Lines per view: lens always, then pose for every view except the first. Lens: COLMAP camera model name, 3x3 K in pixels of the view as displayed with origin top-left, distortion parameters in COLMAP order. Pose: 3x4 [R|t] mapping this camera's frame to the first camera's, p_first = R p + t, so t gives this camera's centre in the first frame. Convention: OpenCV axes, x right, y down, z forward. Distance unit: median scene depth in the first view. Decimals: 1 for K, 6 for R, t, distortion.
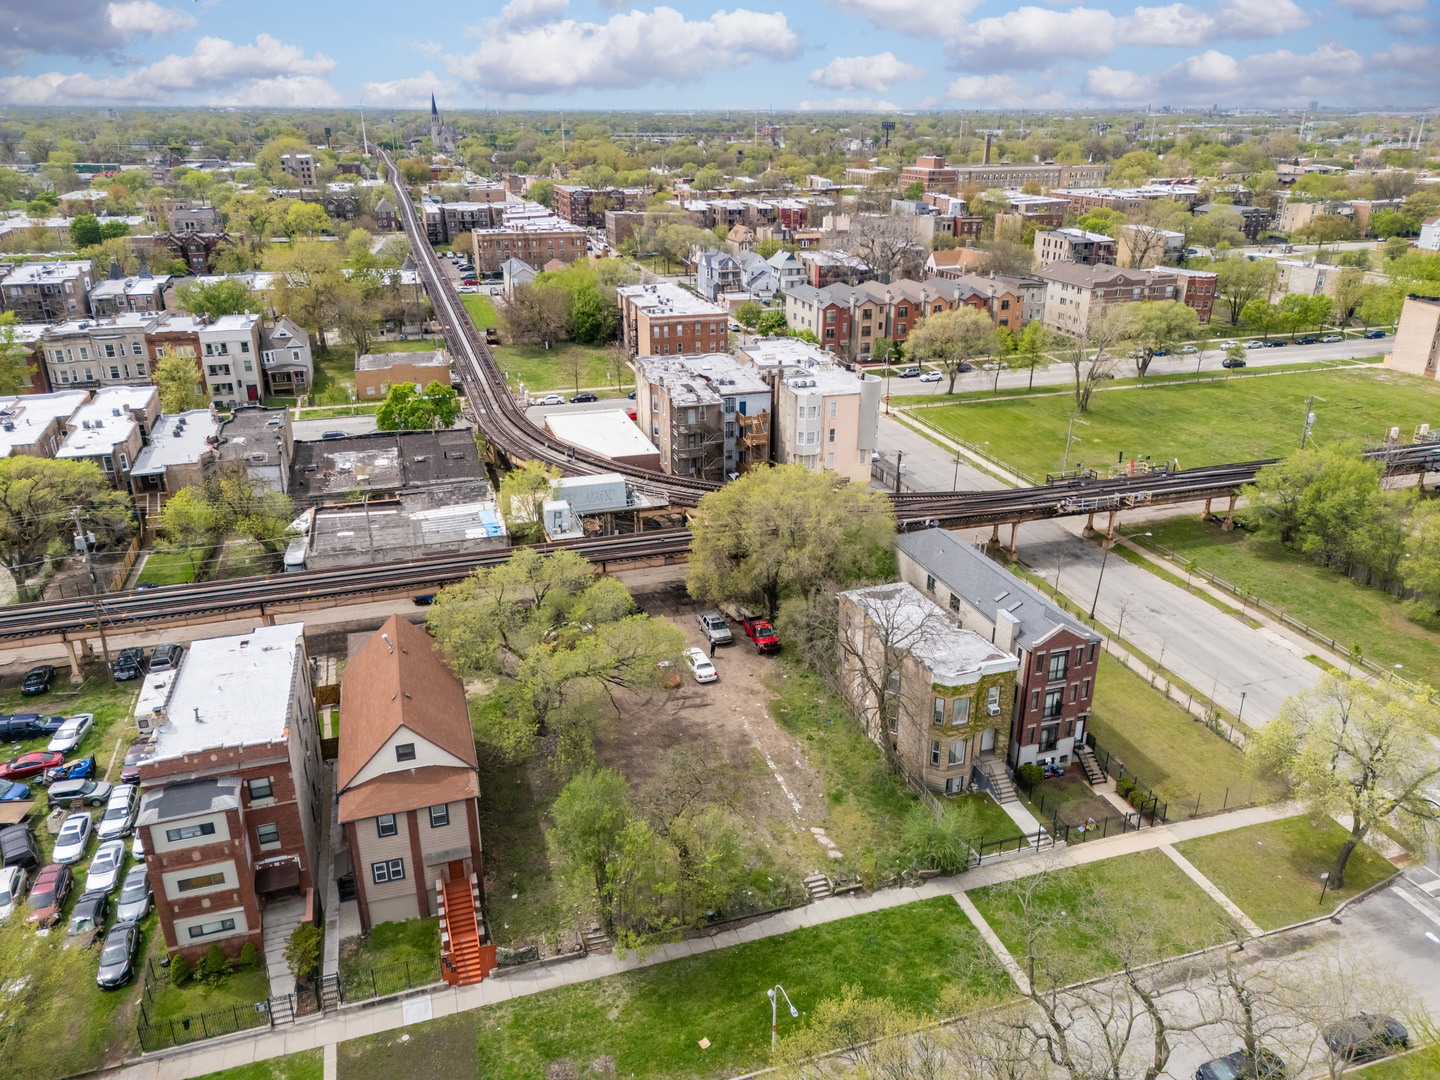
lens RADIAL K [[1049.8, 0, 724.8], [0, 1049.8, 538.6], [0, 0, 1]] dist [0.052864, -0.036763]
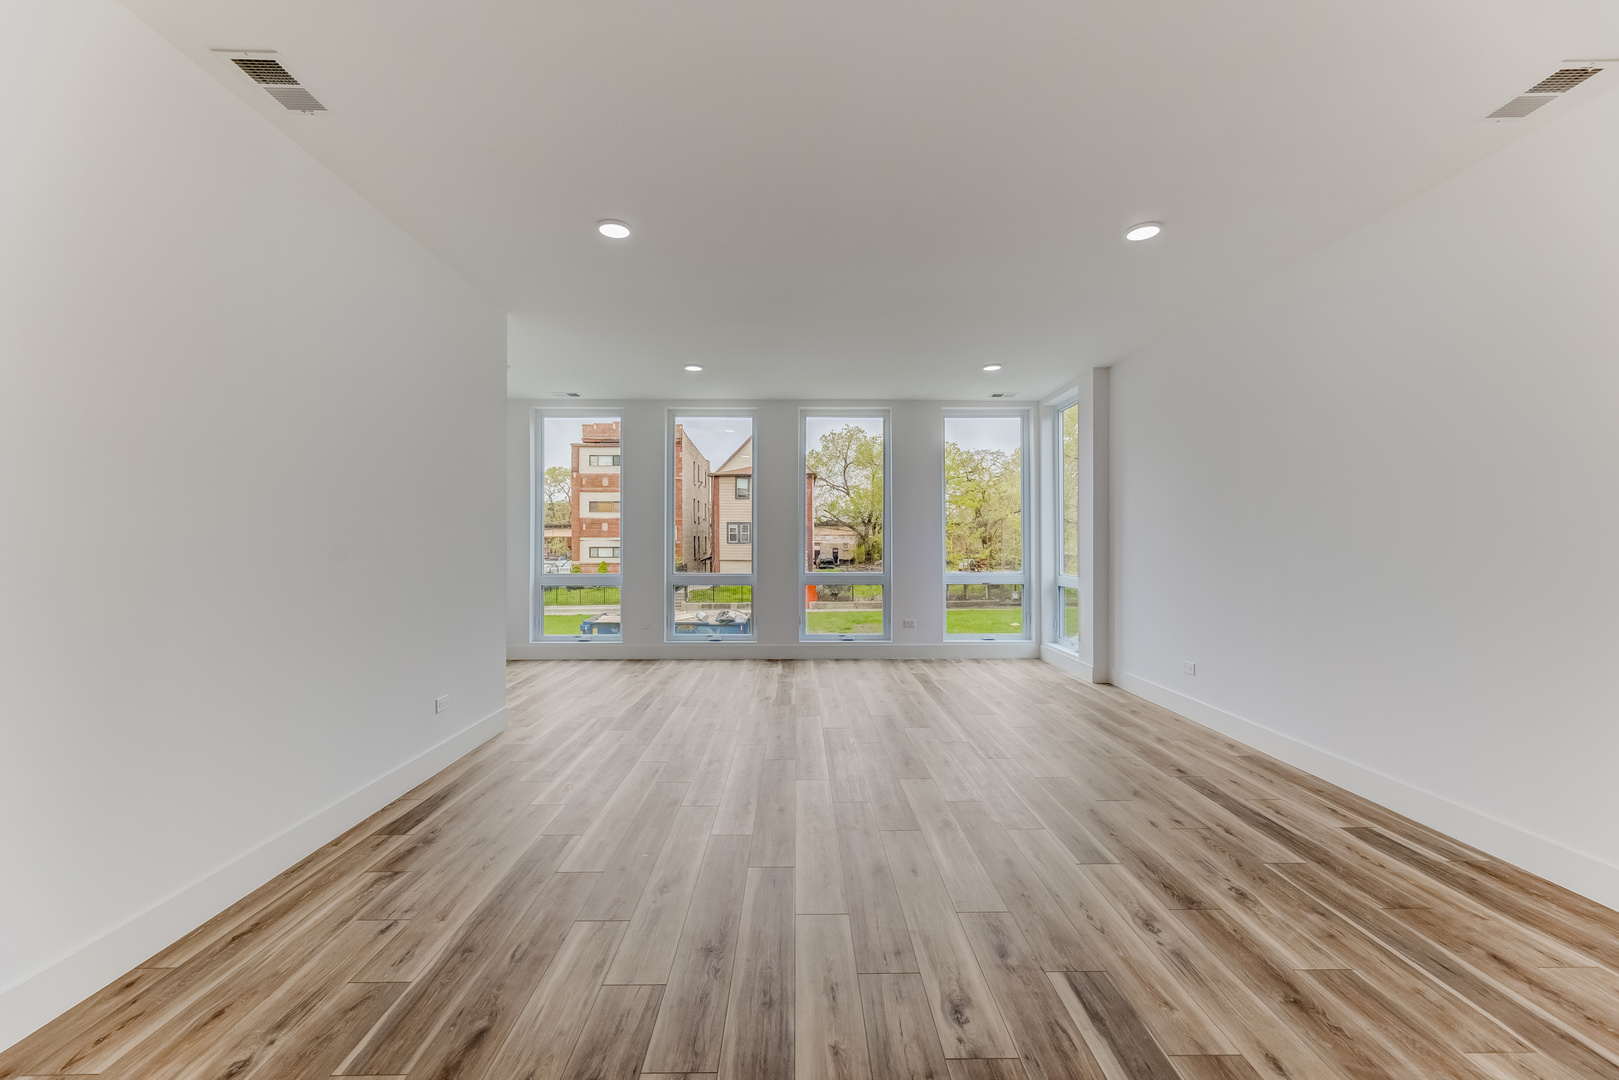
lens RADIAL K [[657.2, 0, 809.5], [0, 657.2, 538.7], [0, 0, 1]] dist [0.004578, 0.000915]
pose [[0.960612, -0.005812, -0.277834, -0.026504], [-0.103488, 0.920387, -0.377064, 0.593487], [0.257906, 0.390965, 0.883533, 0.345156]]
